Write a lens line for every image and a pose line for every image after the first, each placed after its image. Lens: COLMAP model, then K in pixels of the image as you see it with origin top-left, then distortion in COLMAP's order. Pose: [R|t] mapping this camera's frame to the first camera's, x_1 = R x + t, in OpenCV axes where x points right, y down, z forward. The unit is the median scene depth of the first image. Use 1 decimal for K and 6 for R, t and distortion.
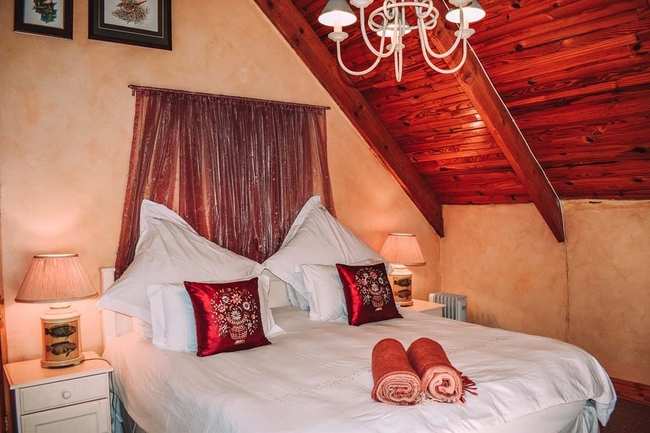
lens RADIAL K [[509.4, 0, 327.2], [0, 509.4, 218.2], [0, 0, 1]] dist [-0.083543, 0.002706]
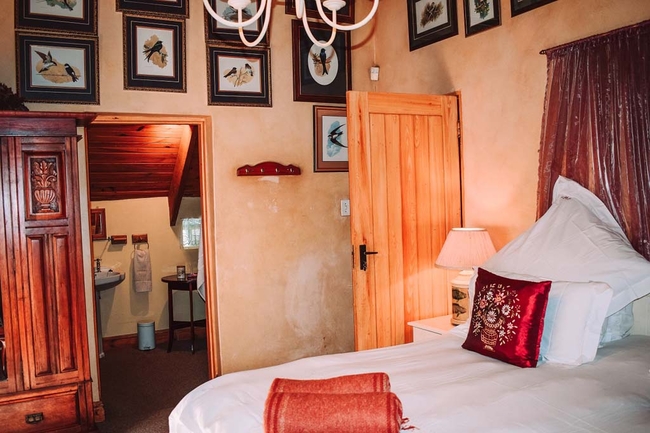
lens RADIAL K [[574.2, 0, 325.0], [0, 574.2, 216.5], [0, 0, 1]] dist [-0.008772, -0.003258]
pose [[-0.139141, 0.061295, -0.988374, 0.779957], [0.006049, 0.998117, 0.061048, -0.036167], [0.990254, 0.002516, -0.139250, 0.829795]]
